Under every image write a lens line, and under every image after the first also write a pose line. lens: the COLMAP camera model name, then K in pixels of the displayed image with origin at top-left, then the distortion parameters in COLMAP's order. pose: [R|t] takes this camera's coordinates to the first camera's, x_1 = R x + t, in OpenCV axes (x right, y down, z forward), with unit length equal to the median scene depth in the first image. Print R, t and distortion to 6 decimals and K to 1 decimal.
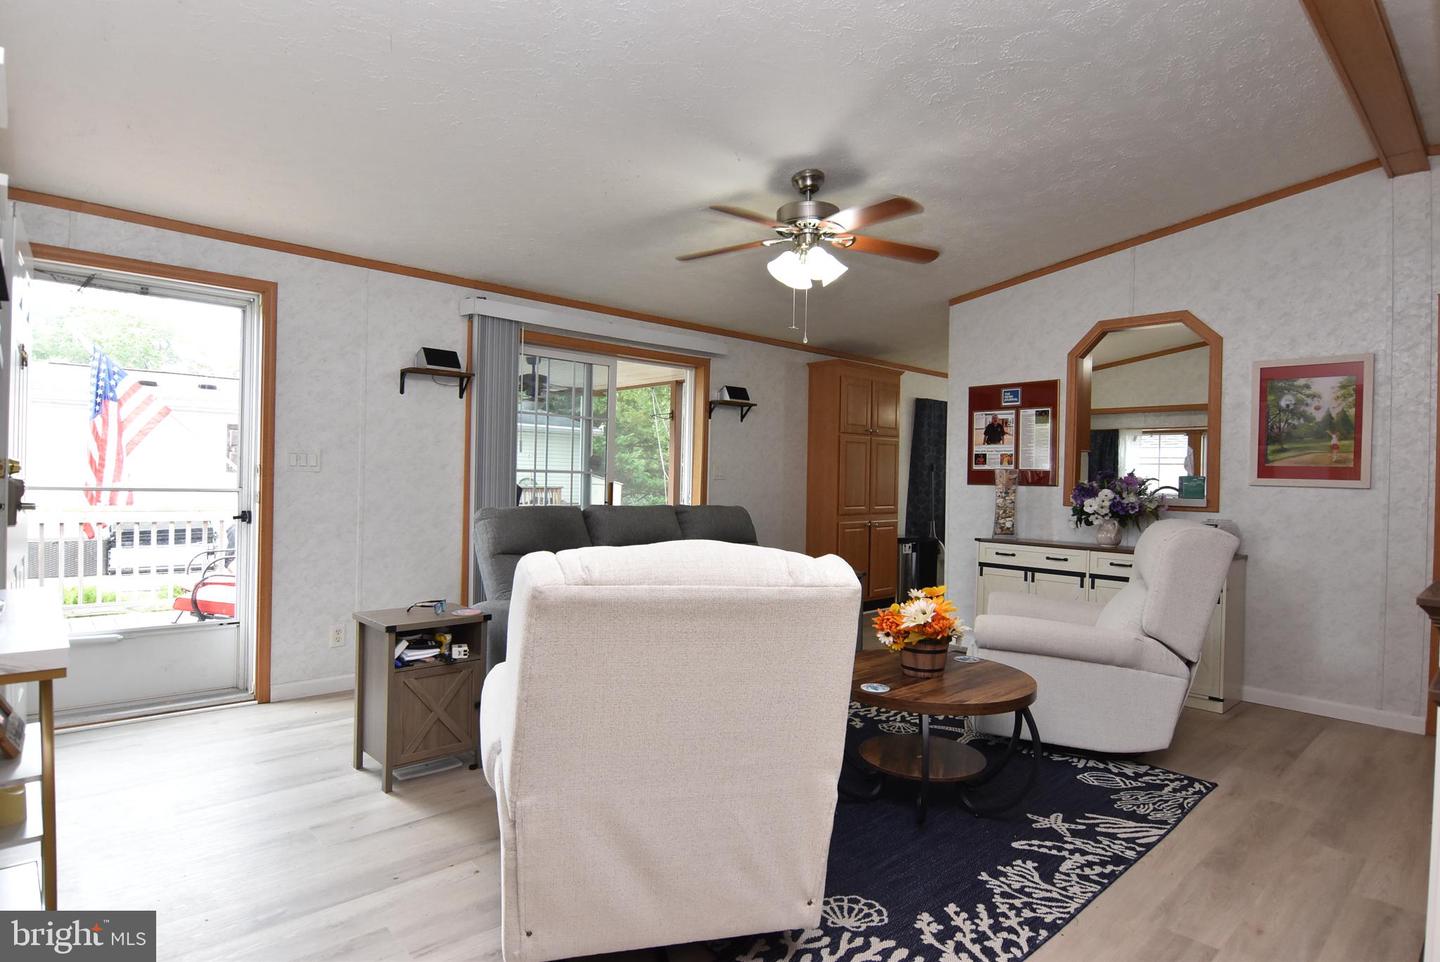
lens RADIAL K [[767.6, 0, 724.2], [0, 767.6, 477.1], [0, 0, 1]] dist [0.001544, -0.017629]
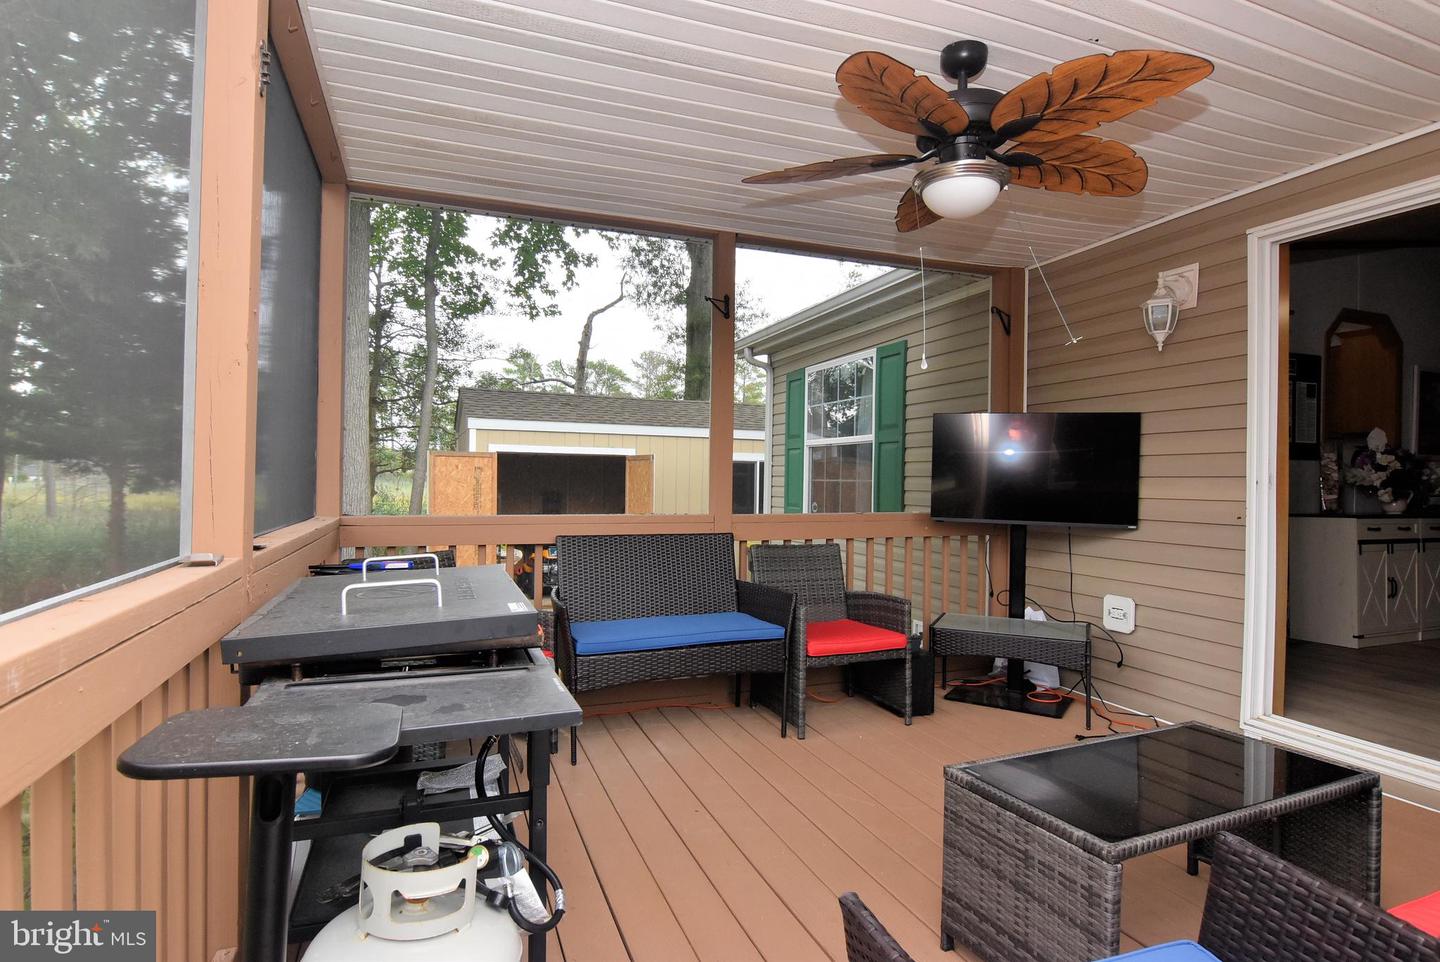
lens RADIAL K [[767.6, 0, 724.2], [0, 767.6, 477.1], [0, 0, 1]] dist [0.001544, -0.017629]
pose [[0.372969, -0.021003, 0.927606, -1.183696], [0.004299, 0.999772, 0.020908, 0.014265], [-0.927834, -0.003810, 0.372975, 1.996234]]
